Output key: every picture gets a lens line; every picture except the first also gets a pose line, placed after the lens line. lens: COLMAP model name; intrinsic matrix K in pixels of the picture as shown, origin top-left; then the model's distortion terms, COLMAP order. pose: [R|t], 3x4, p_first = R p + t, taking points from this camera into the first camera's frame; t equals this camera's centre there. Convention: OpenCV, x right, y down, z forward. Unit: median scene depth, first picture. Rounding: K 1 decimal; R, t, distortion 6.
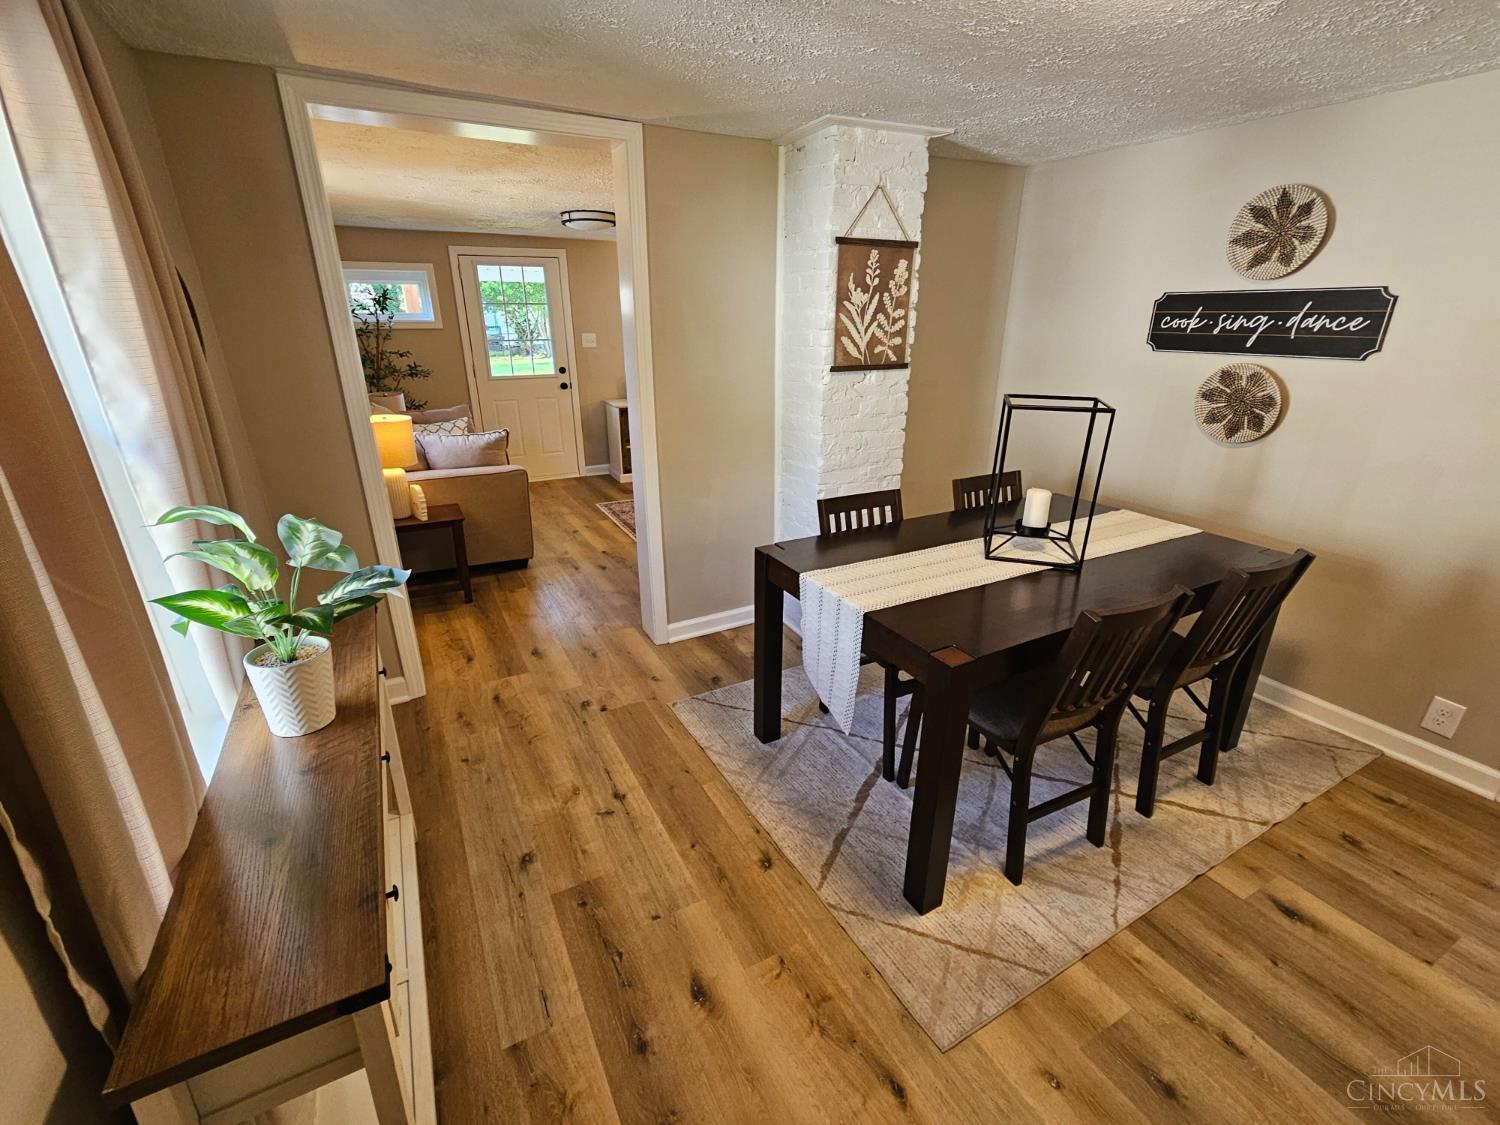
lens RADIAL K [[662.6, 0, 751.5], [0, 662.6, 563.0], [0, 0, 1]] dist [0.000942, 0.001196]
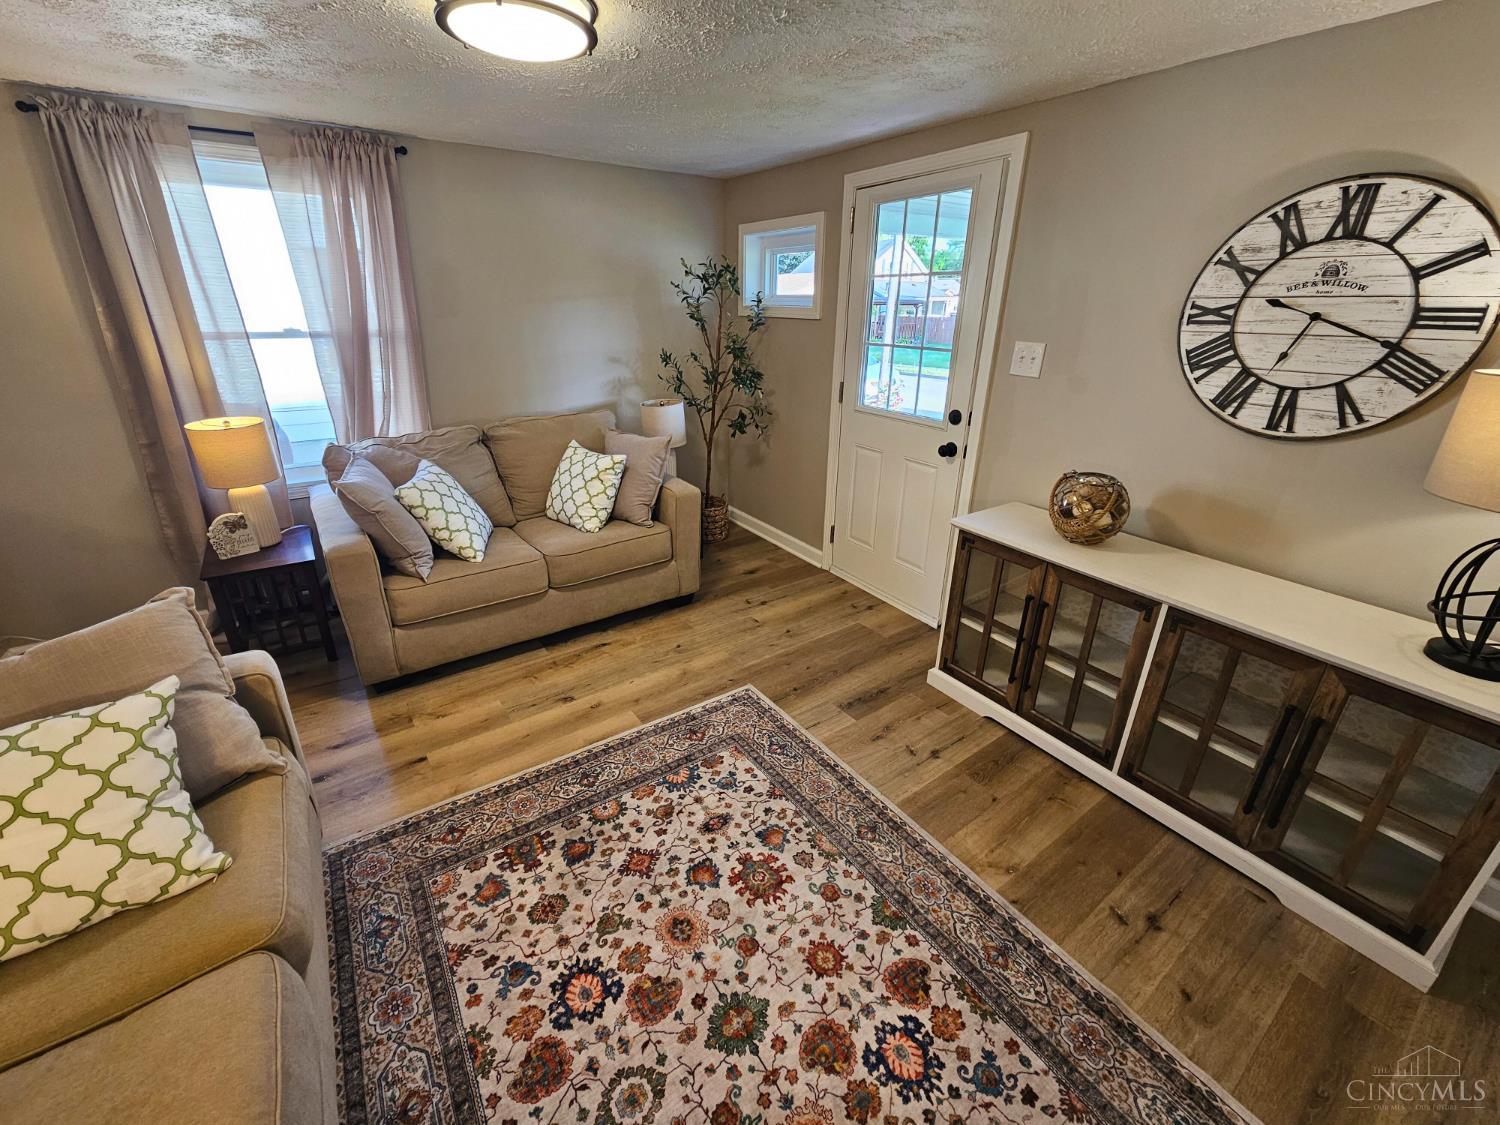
lens RADIAL K [[615.4, 0, 746.0], [0, 615.4, 555.2], [0, 0, 1]] dist [0.008303, 0.000417]
pose [[0.119062, 0.374107, -0.919711, 0.153970], [-0.357077, 0.880458, 0.311914, -0.323283], [0.926456, 0.291271, 0.238414, 0.882299]]
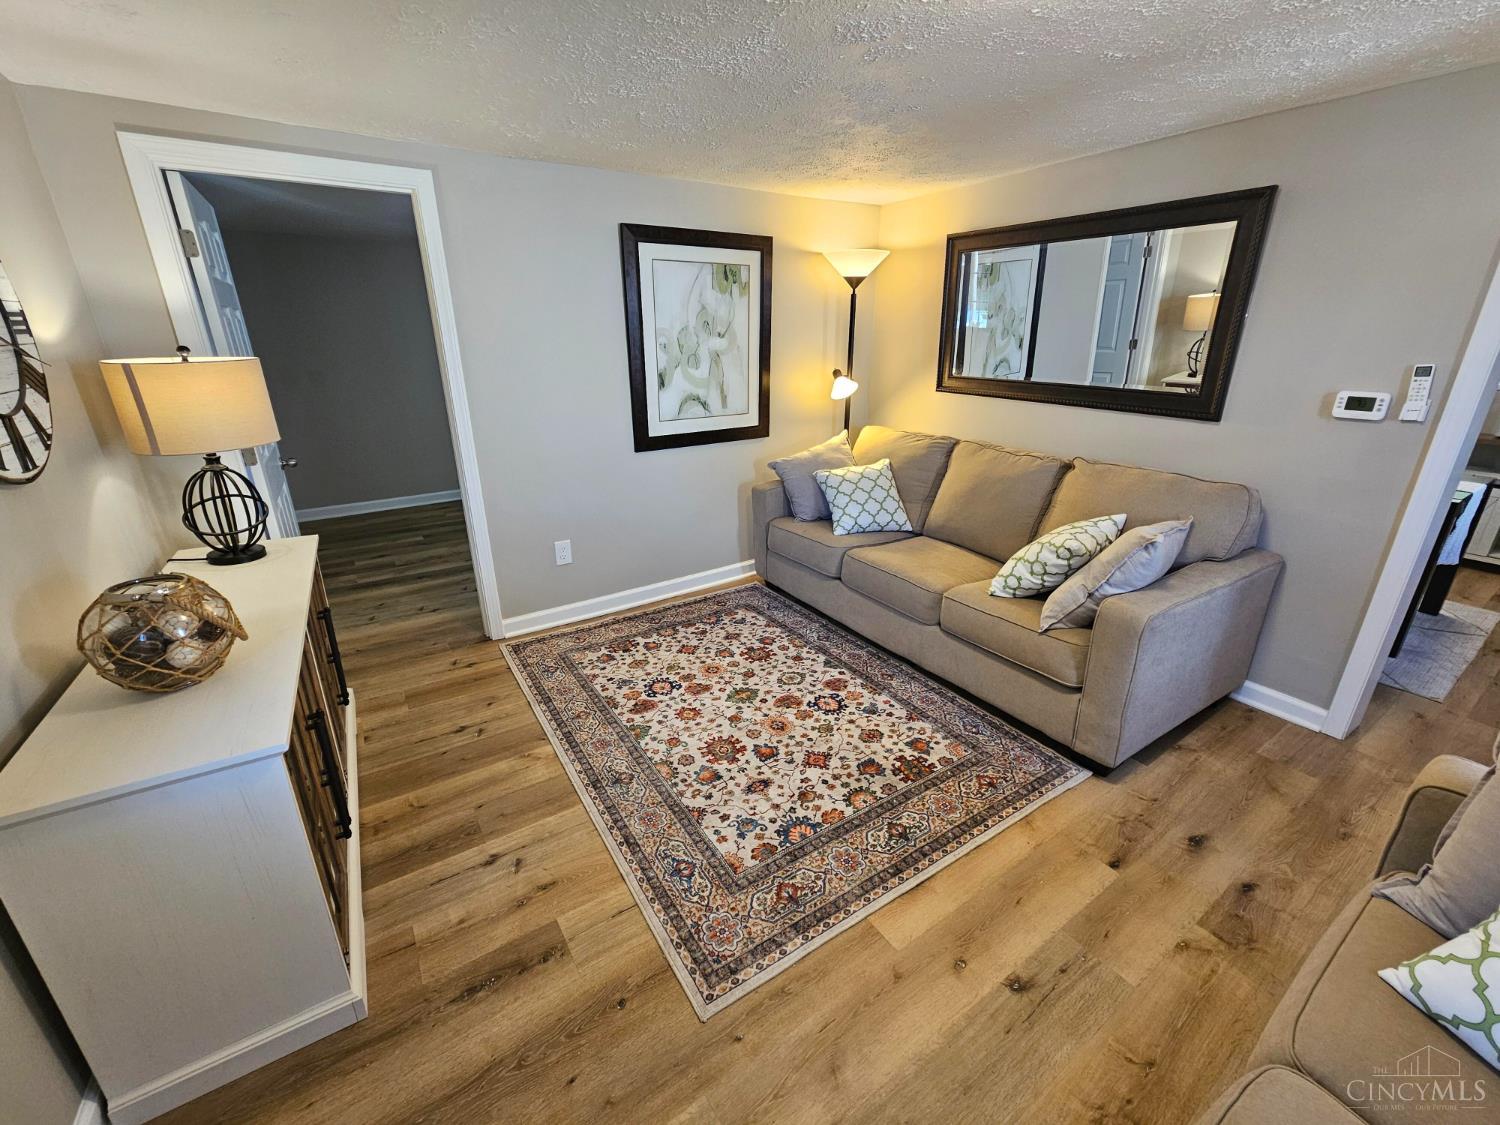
lens RADIAL K [[615.4, 0, 756.1], [0, 615.4, 554.5], [0, 0, 1]] dist [0.008303, 0.000417]
pose [[-0.097952, -0.344371, 0.933710, -0.412582], [0.346983, 0.867530, 0.356363, -0.337421], [-0.932742, 0.358888, 0.034514, 0.928868]]
